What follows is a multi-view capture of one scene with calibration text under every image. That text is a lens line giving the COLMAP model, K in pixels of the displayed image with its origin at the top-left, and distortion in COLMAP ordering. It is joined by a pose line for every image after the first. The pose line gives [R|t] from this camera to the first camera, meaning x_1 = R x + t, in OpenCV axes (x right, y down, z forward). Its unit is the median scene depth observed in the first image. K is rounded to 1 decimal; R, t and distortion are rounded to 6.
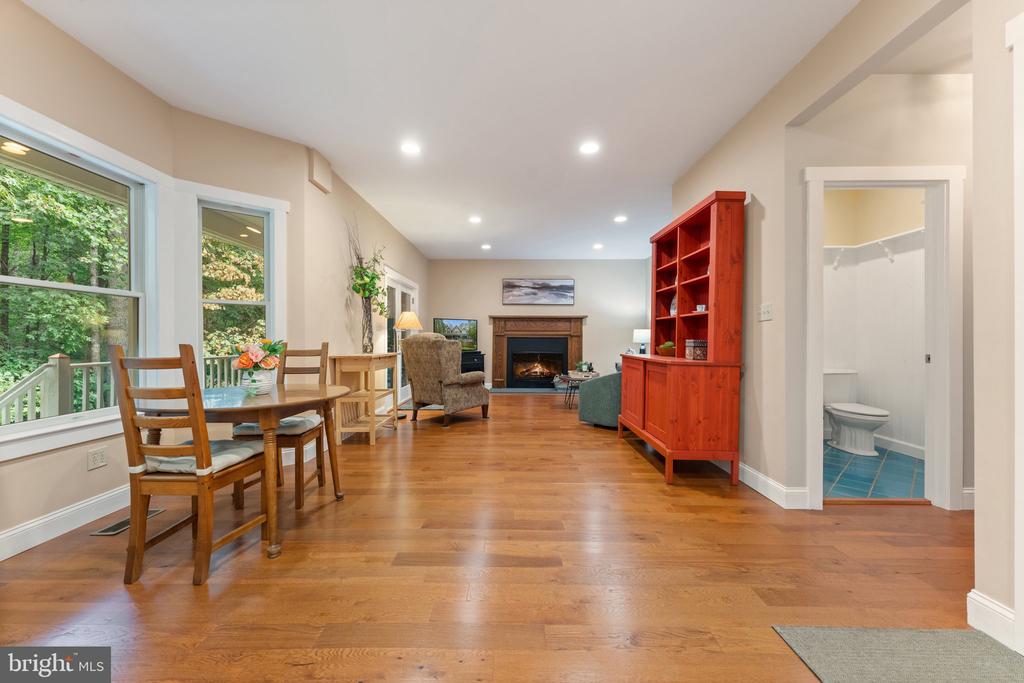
lens RADIAL K [[410.6, 0, 510.5], [0, 410.6, 342.0], [0, 0, 1]] dist [-0.001495, 0.000431]
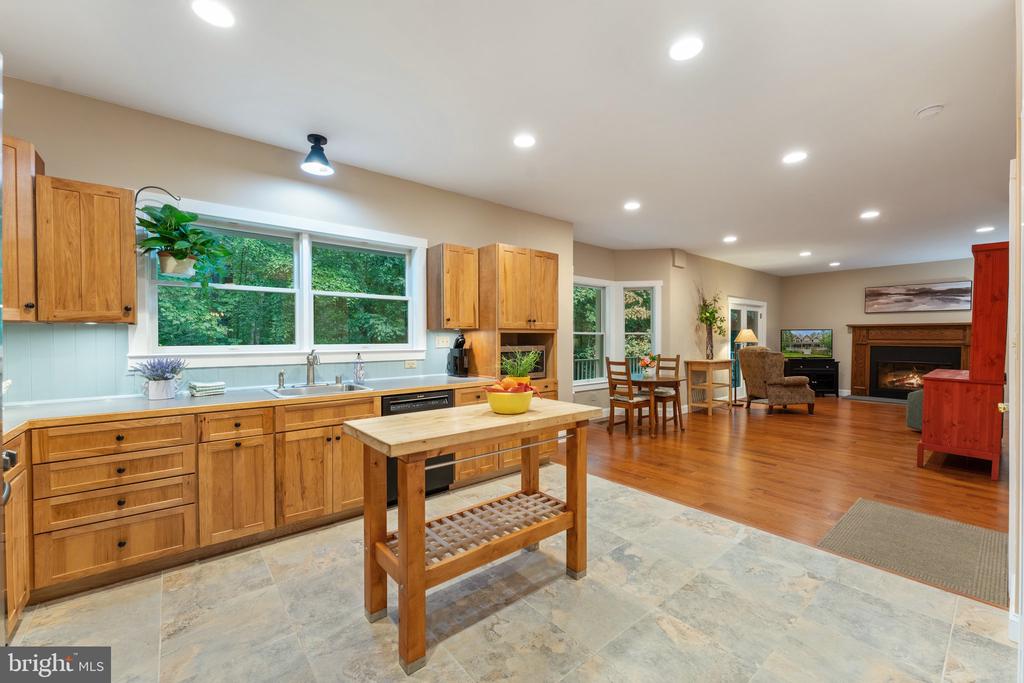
lens RADIAL K [[410.6, 0, 510.5], [0, 410.6, 342.0], [0, 0, 1]] dist [-0.001495, 0.000431]
pose [[0.643955, 0.007445, -0.765027, 0.330905], [-0.003181, 0.999970, 0.007054, -0.043628], [0.765057, -0.002109, 0.643959, -0.546712]]
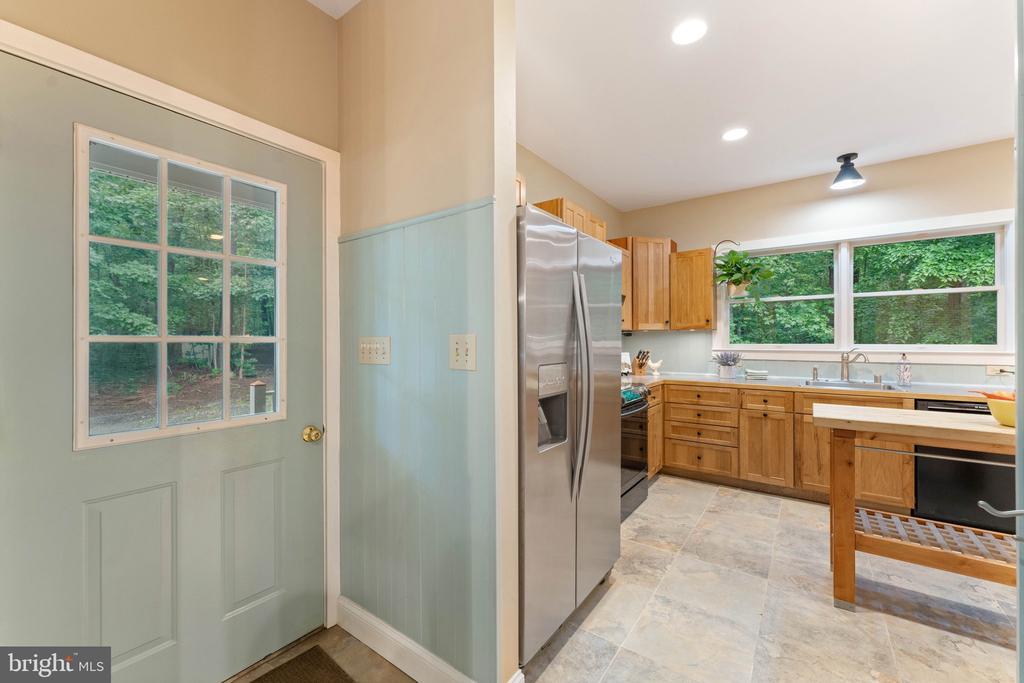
lens RADIAL K [[410.6, 0, 510.5], [0, 410.6, 342.0], [0, 0, 1]] dist [-0.001495, 0.000431]
pose [[-0.581235, 0.004632, -0.813723, 0.535896], [-0.002466, 0.999969, 0.007453, -0.041589], [0.813732, 0.006339, -0.581205, -0.433594]]
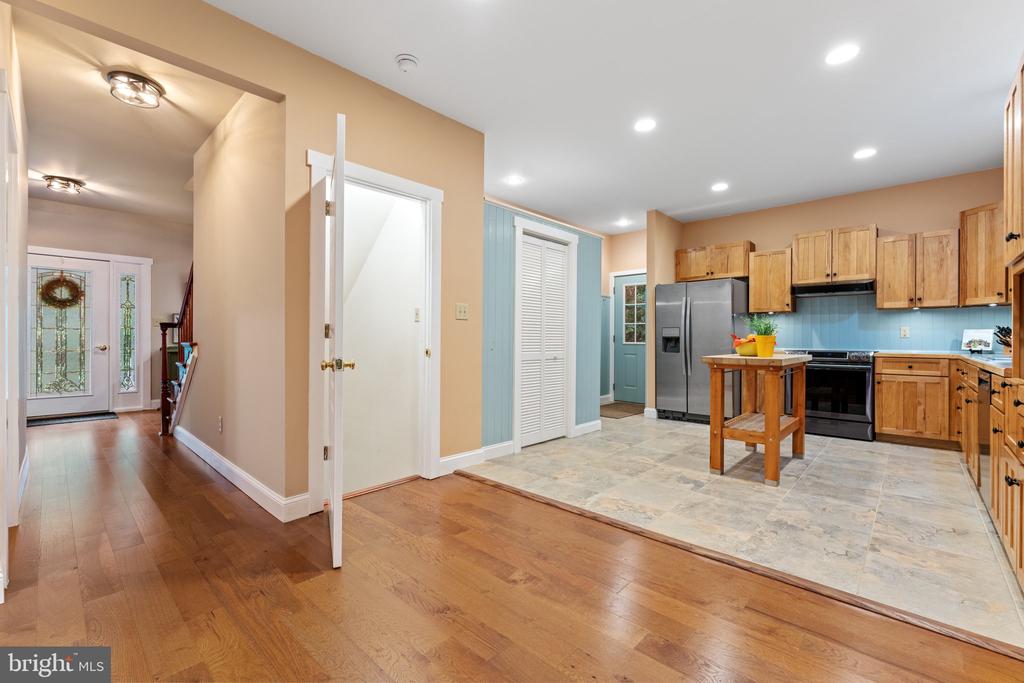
lens RADIAL K [[434.7, 0, 501.2], [0, 434.7, 336.7], [0, 0, 1]] dist [-0.005725, 0.000073]
pose [[-0.729168, -0.001334, 0.684334, -0.170508], [-0.001105, 0.999999, 0.000772, -0.000050], [-0.684334, -0.000193, -0.729169, 0.496014]]
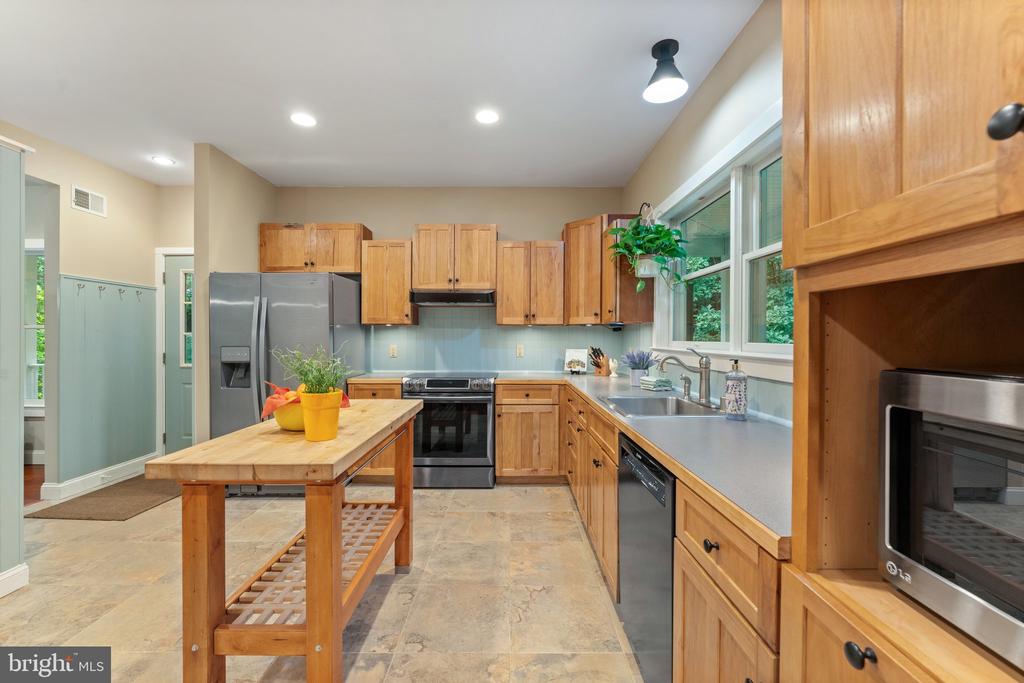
lens RADIAL K [[420.1, 0, 513.8], [0, 420.1, 342.7], [0, 0, 1]] dist [-0.003813, -0.000118]
pose [[-0.999878, -0.002197, -0.015438, -0.142497], [-0.002481, 0.999827, 0.018422, -0.040638], [0.015395, 0.018458, -0.999711, 0.043604]]
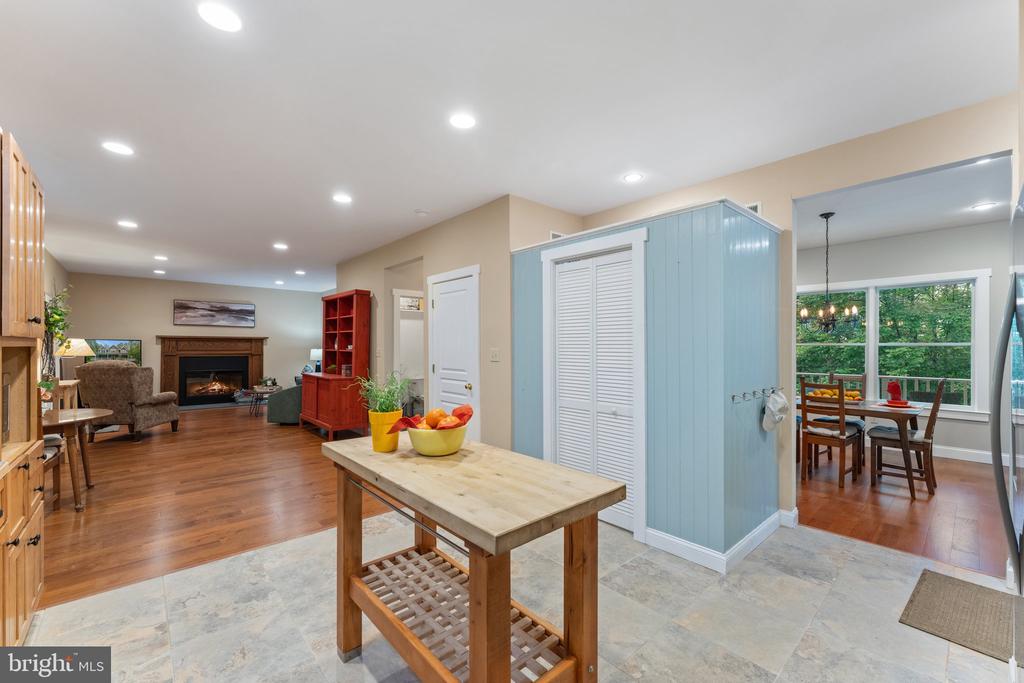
lens RADIAL K [[415.2, 0, 513.3], [0, 415.2, 345.1], [0, 0, 1]] dist [-0.001672, 0.000045]
pose [[0.735103, 0.001233, 0.677954, -0.168626], [0.004432, 0.999968, -0.006625, -0.052411], [-0.677941, 0.007875, 0.735075, -0.566639]]
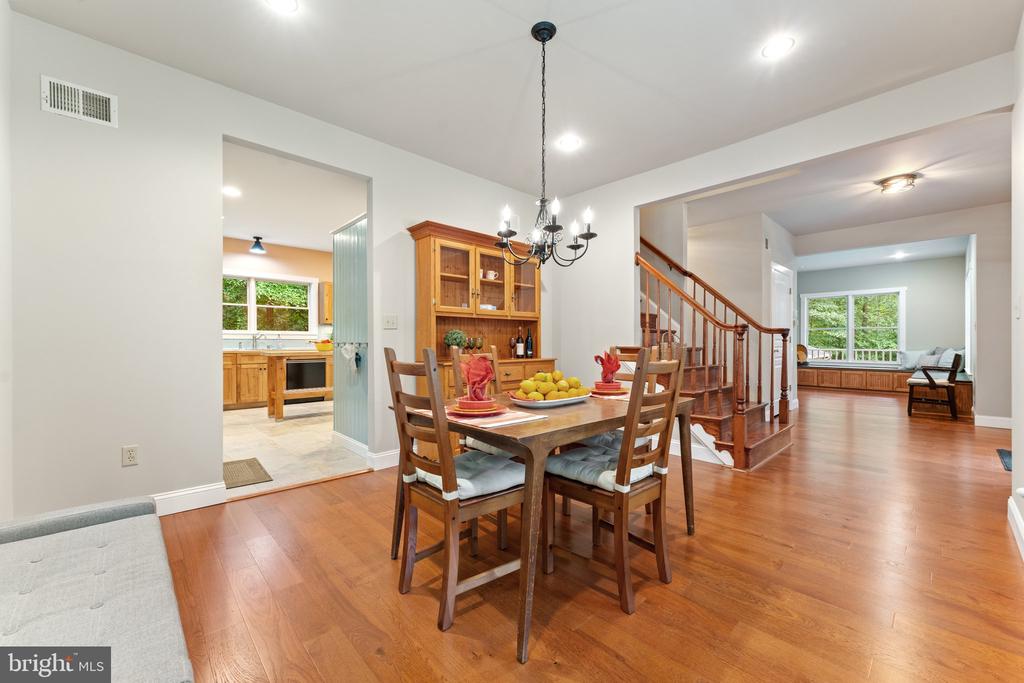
lens RADIAL K [[410.6, 0, 510.5], [0, 410.6, 342.0], [0, 0, 1]] dist [-0.001495, 0.000431]
pose [[0.691117, 0.000930, -0.722742, 1.214601], [-0.006507, 0.999967, -0.004936, 0.006049], [0.722713, 0.008114, 0.691100, -0.701413]]
